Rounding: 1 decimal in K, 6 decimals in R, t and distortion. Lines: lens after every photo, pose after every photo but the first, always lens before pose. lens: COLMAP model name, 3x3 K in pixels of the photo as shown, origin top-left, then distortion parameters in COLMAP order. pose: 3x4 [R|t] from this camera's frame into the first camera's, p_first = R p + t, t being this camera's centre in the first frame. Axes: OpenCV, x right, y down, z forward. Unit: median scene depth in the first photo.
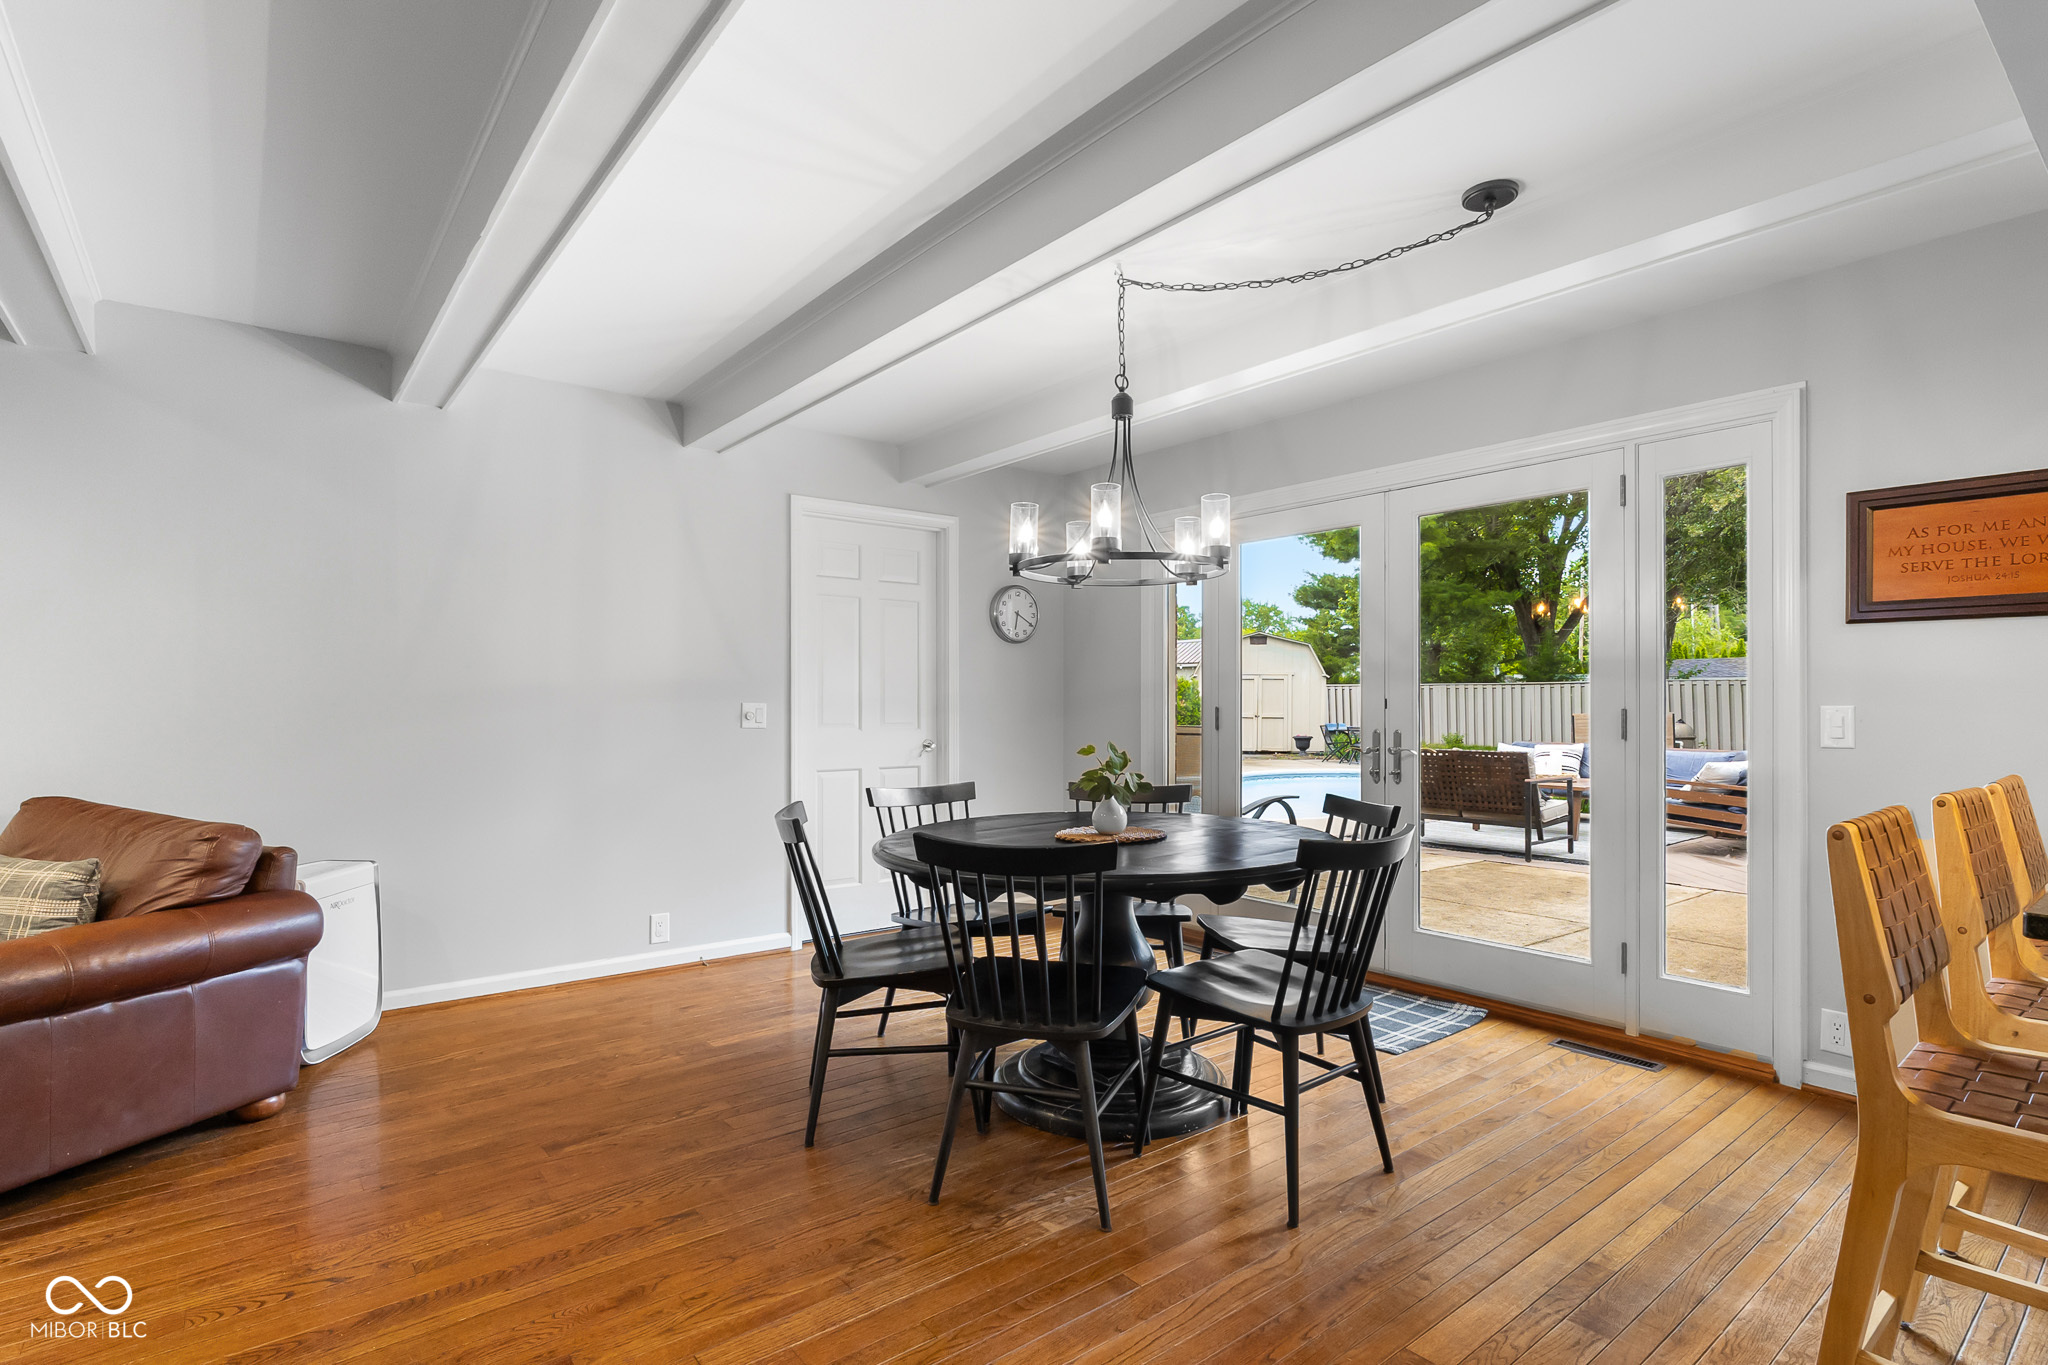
lens RADIAL K [[1007.0, 0, 1027.6], [0, 1007.0, 710.7], [0, 0, 1]] dist [-0.003031, -0.001145]
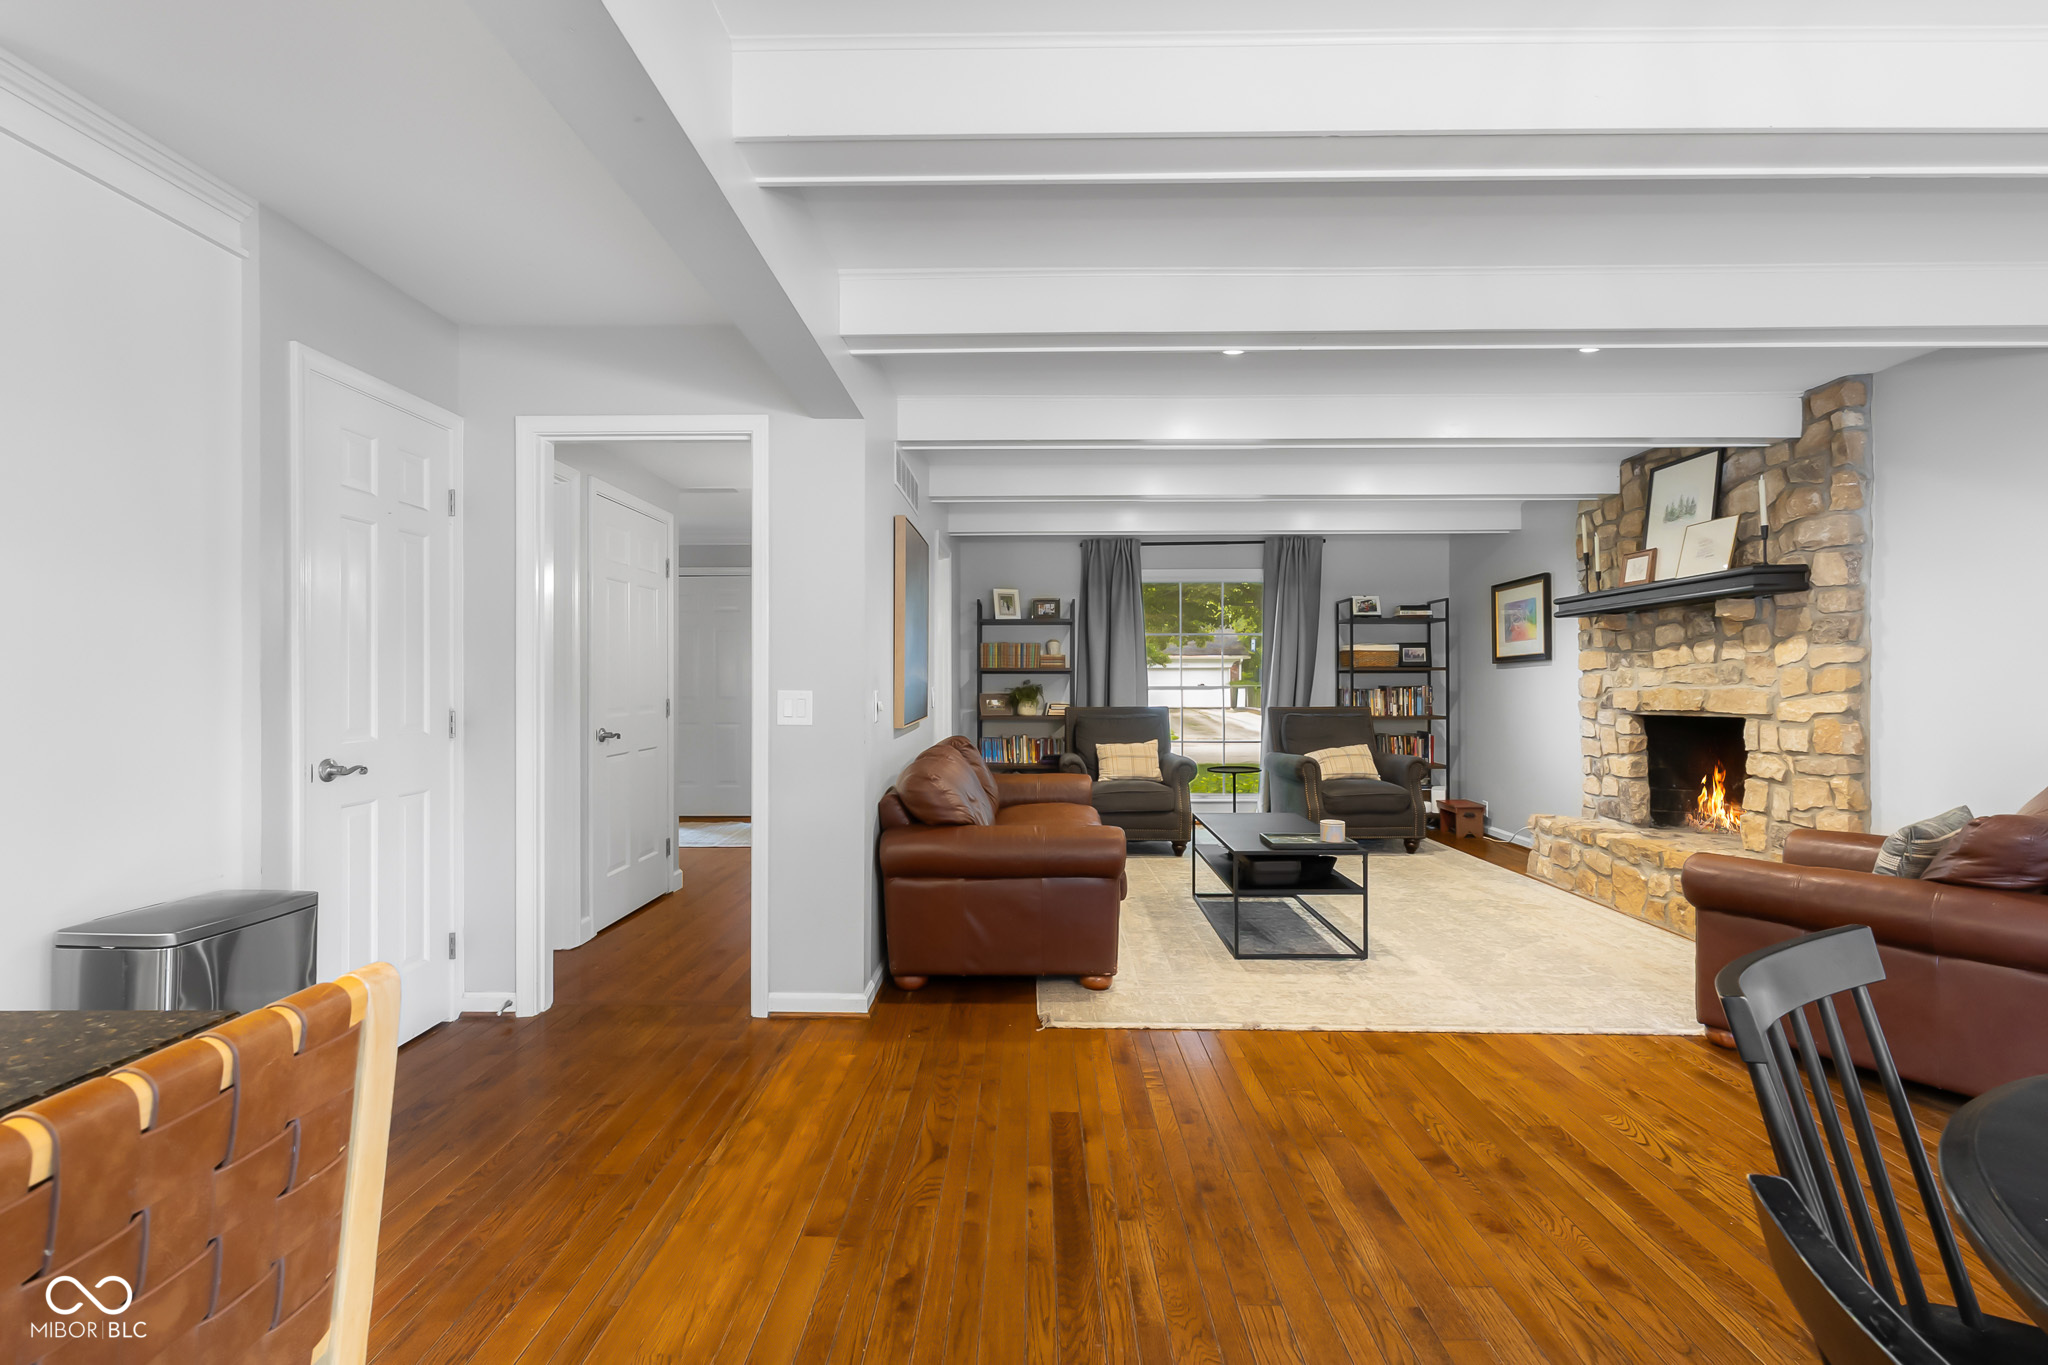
lens RADIAL K [[913.8, 0, 1047.5], [0, 913.8, 678.3], [0, 0, 1]] dist [0.000913, 0.000850]
pose [[-0.607200, -0.003492, -0.794541, 0.502304], [-0.004997, 0.999987, -0.000577, -0.015923], [0.794533, 0.003620, -0.607210, 0.799431]]
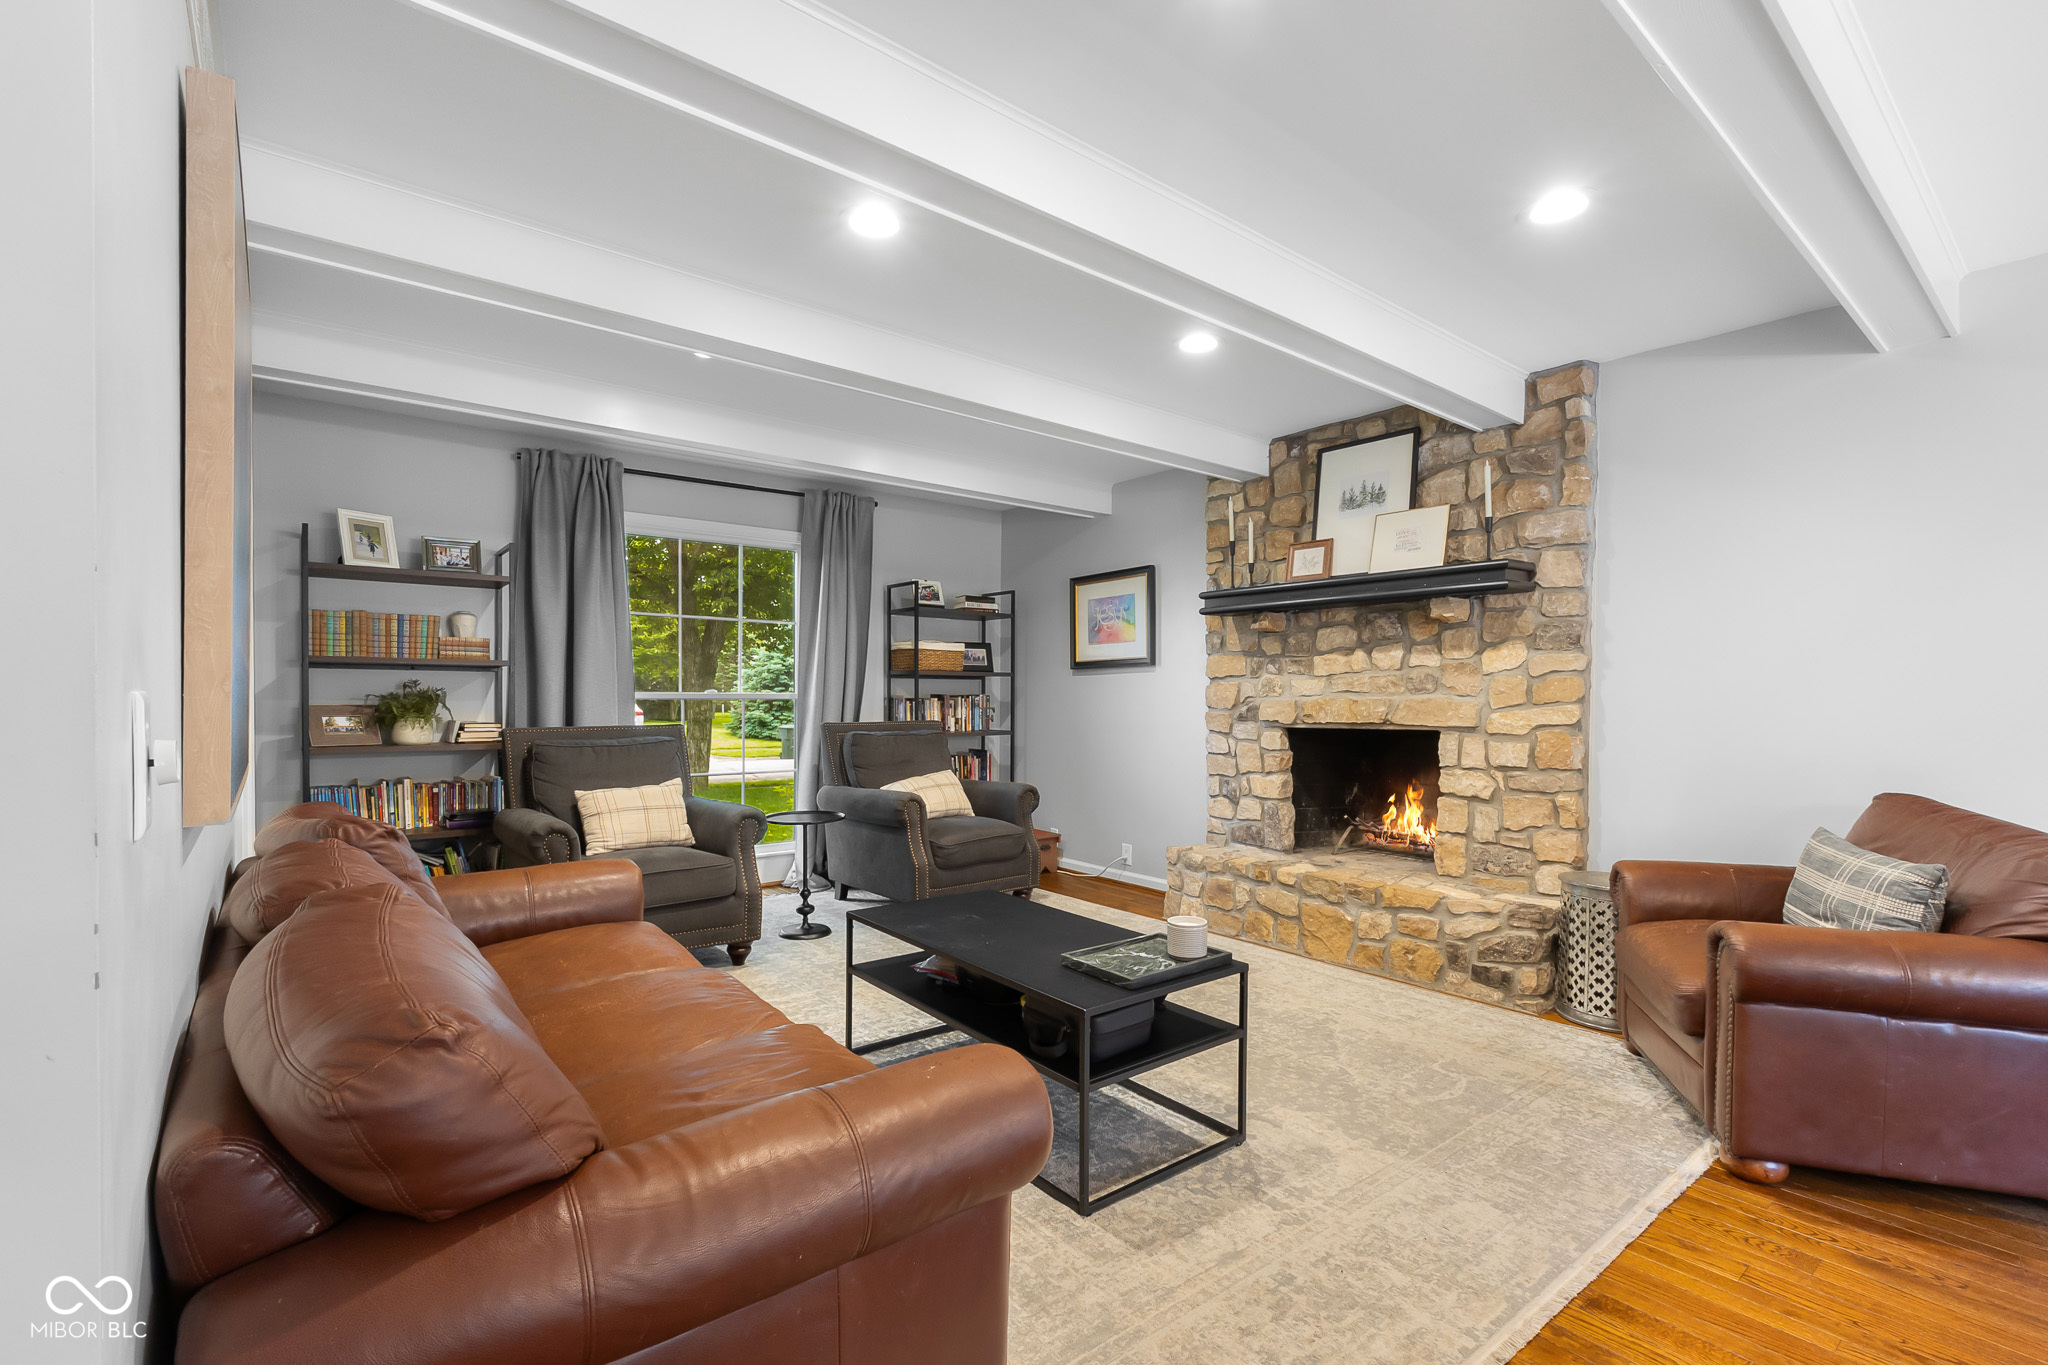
lens RADIAL K [[913.8, 0, 1030.1], [0, 913.8, 707.2], [0, 0, 1]] dist [0.000913, 0.000850]
pose [[0.016748, 0.014067, -0.999761, -0.073901], [-0.013223, 0.999817, 0.013846, -0.002588], [0.999772, 0.012988, 0.016931, 0.111973]]
